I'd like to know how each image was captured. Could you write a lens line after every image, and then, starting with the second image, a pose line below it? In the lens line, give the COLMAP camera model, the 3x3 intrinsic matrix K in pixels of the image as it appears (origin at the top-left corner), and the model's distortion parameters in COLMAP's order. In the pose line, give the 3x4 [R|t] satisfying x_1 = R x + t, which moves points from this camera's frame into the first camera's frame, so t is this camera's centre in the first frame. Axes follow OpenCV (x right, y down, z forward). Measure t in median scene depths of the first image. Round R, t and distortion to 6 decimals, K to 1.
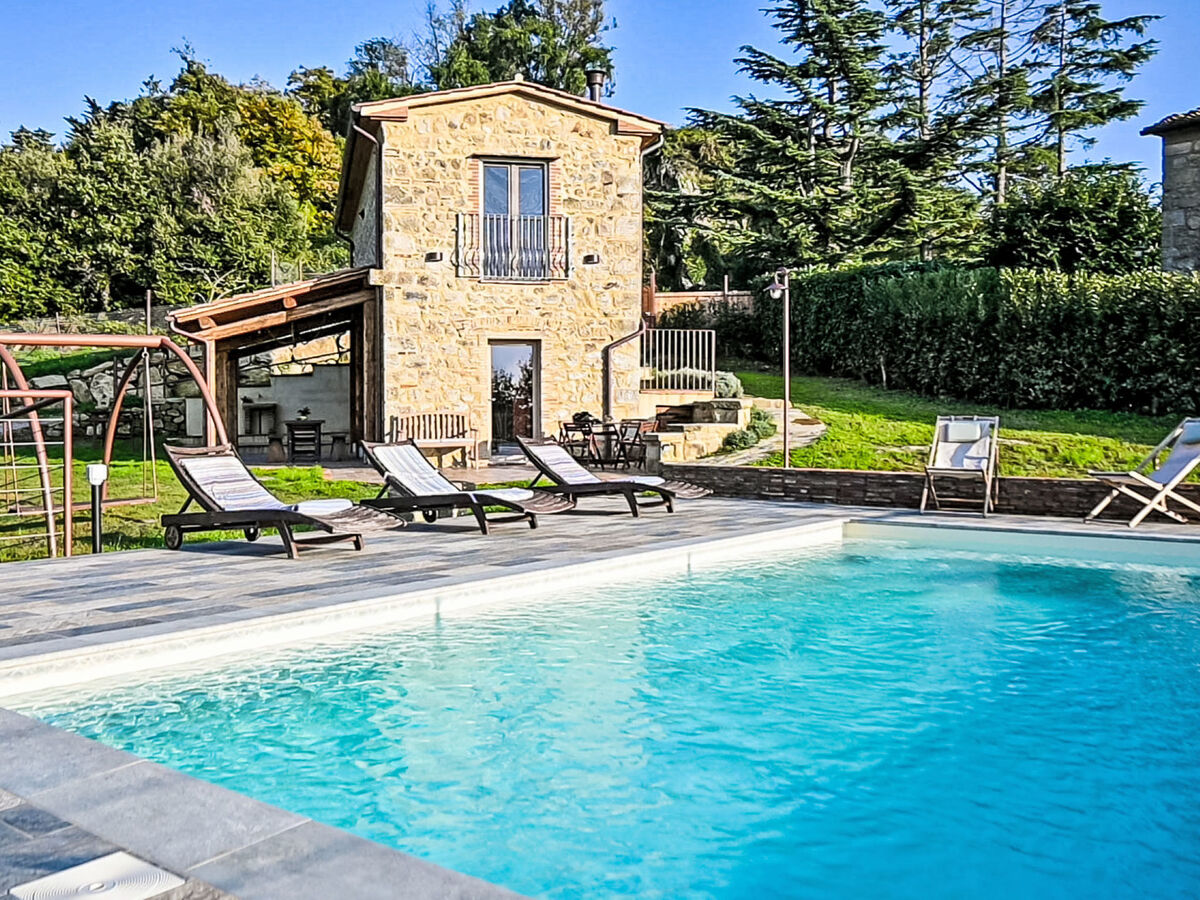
lens RADIAL K [[1052.6, 0, 600.0], [0, 1052.6, 450.0], [0, 0, 1]] dist [-0.006636, 0.001160]
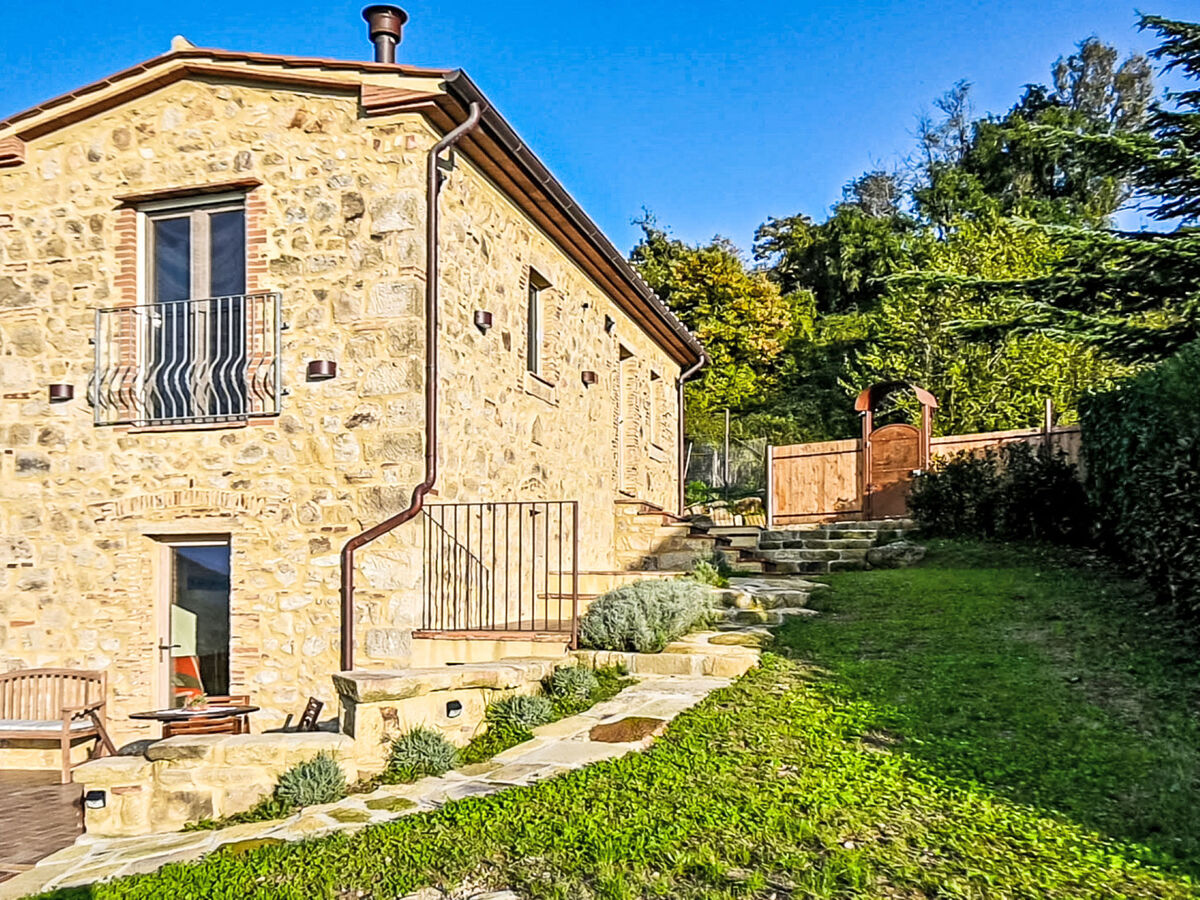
lens RADIAL K [[1129.3, 0, 598.6], [0, 1129.3, 601.6], [0, 0, 1]] dist [-0.007989, -0.010498]
pose [[0.866418, 0.000669, -0.499319, 0.374066], [-0.016573, 0.999487, -0.027420, -0.058093], [0.499044, 0.032032, 0.865984, 0.599271]]
